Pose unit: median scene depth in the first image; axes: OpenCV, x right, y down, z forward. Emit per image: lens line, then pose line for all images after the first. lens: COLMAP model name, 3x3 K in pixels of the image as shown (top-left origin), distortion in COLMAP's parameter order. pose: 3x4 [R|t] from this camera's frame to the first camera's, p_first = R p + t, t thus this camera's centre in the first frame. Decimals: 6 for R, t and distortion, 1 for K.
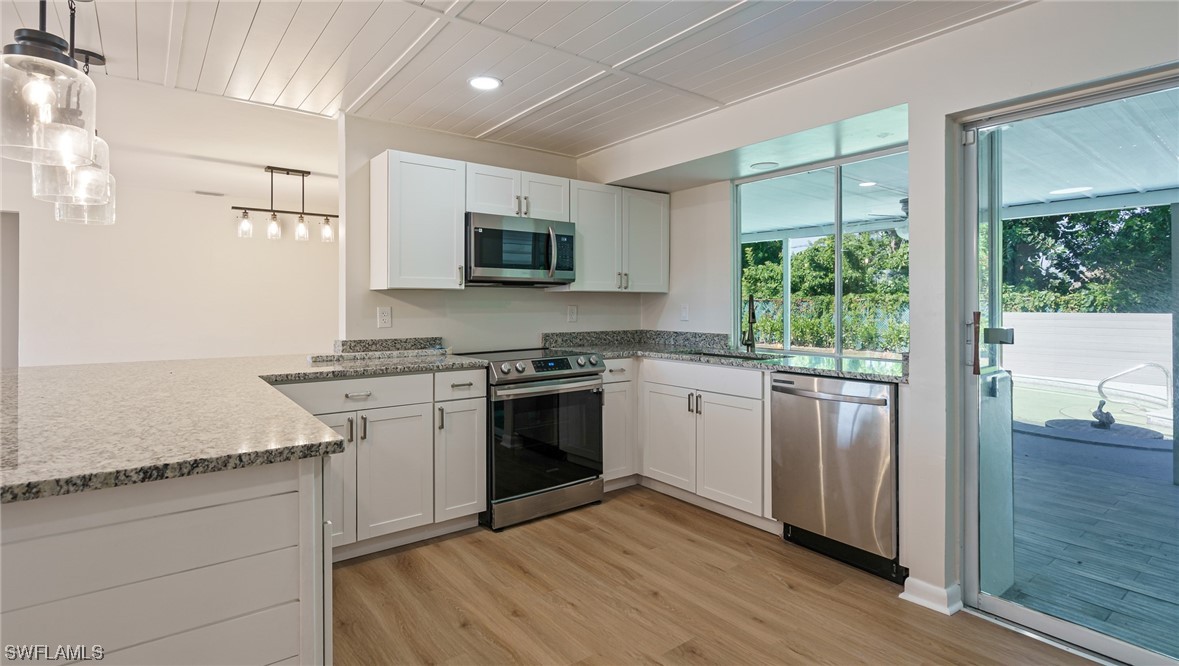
lens RADIAL K [[560.4, 0, 581.7], [0, 560.4, 303.3], [0, 0, 1]] dist [-0.001787, -0.000151]
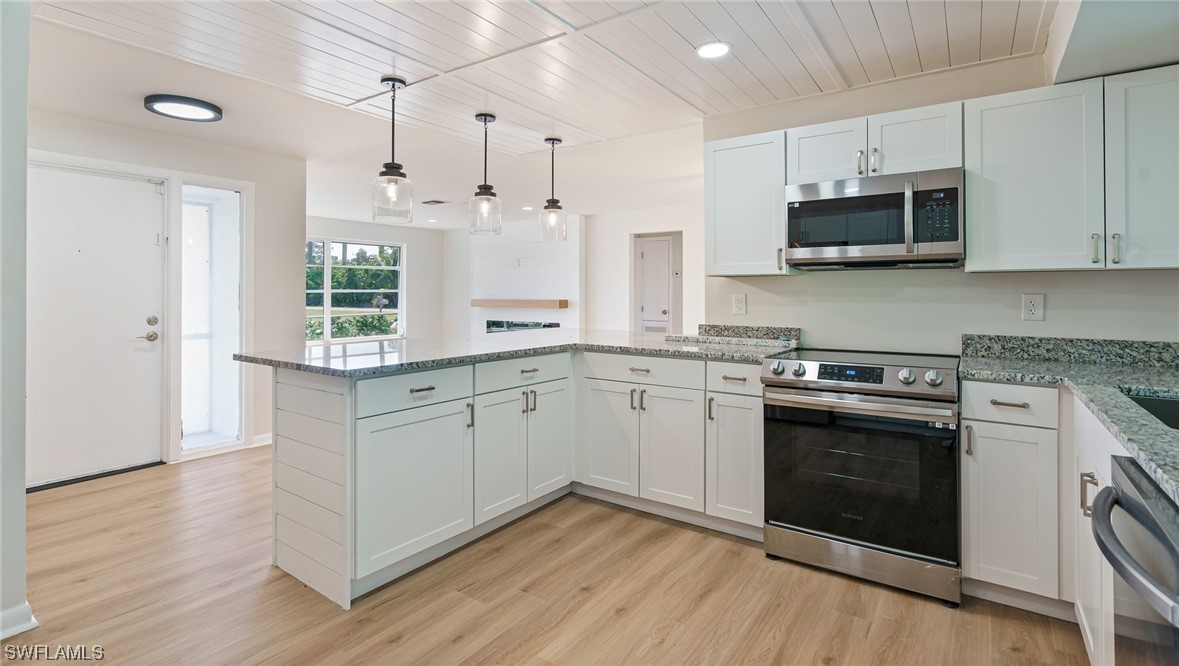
lens RADIAL K [[554.7, 0, 587.2], [0, 554.7, 286.8], [0, 0, 1]] dist [-0.000359, 0.000048]
pose [[0.313839, -0.008106, -0.949442, 0.550161], [0.000089, 0.999964, -0.008508, 0.001920], [0.949476, 0.002586, 0.313829, 0.454486]]
